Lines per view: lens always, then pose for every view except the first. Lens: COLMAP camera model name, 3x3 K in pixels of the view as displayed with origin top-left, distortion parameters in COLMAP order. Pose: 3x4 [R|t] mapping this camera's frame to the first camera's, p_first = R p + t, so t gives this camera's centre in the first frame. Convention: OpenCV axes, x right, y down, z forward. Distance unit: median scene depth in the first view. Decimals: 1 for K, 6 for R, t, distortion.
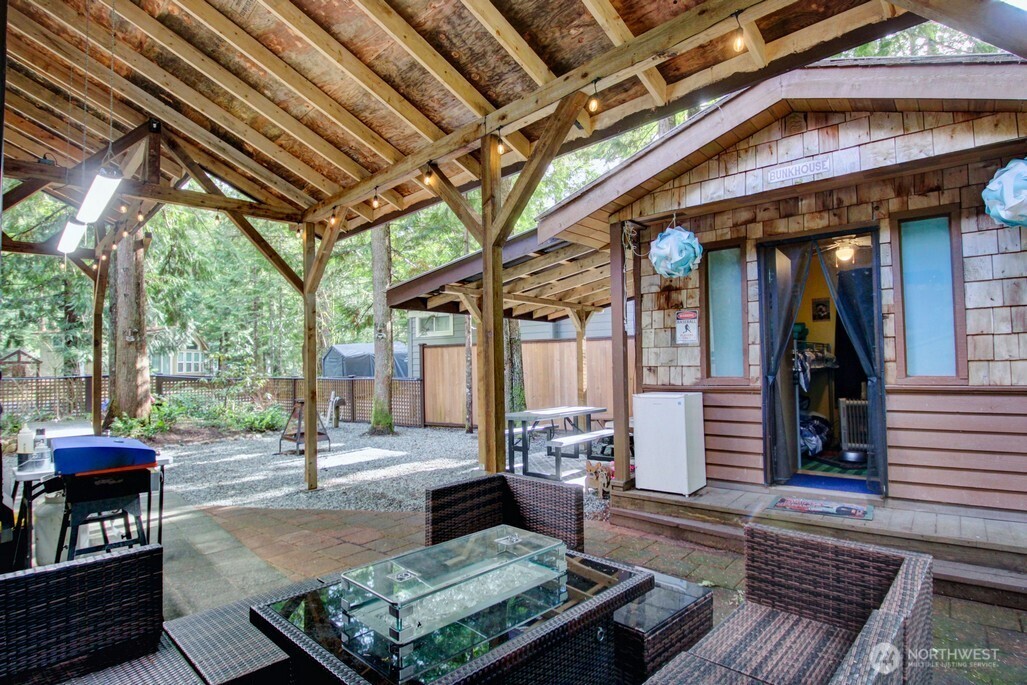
lens RADIAL K [[596.7, 0, 513.5], [0, 596.7, 342.5], [0, 0, 1]] dist [0.002188, 0.000079]
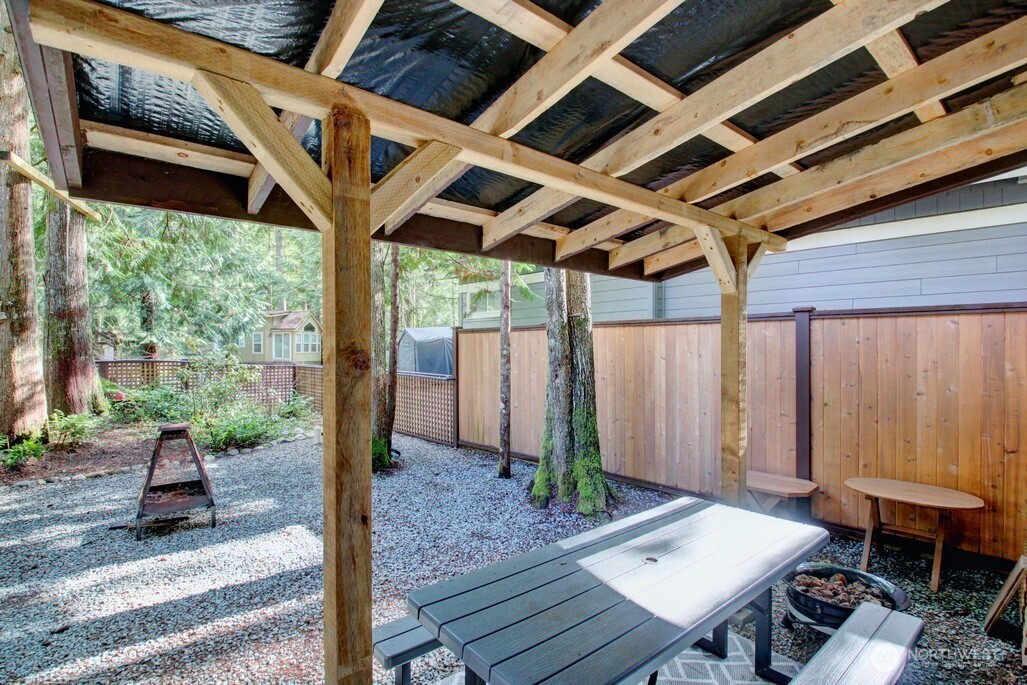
lens RADIAL K [[476.6, 0, 509.8], [0, 476.6, 347.4], [0, 0, 1]] dist [0.010694, -0.022997]
pose [[0.975976, 0.016169, -0.217278, 0.033208], [-0.006970, 0.999049, 0.043041, 0.001894], [0.217767, -0.040493, 0.975160, 0.547942]]
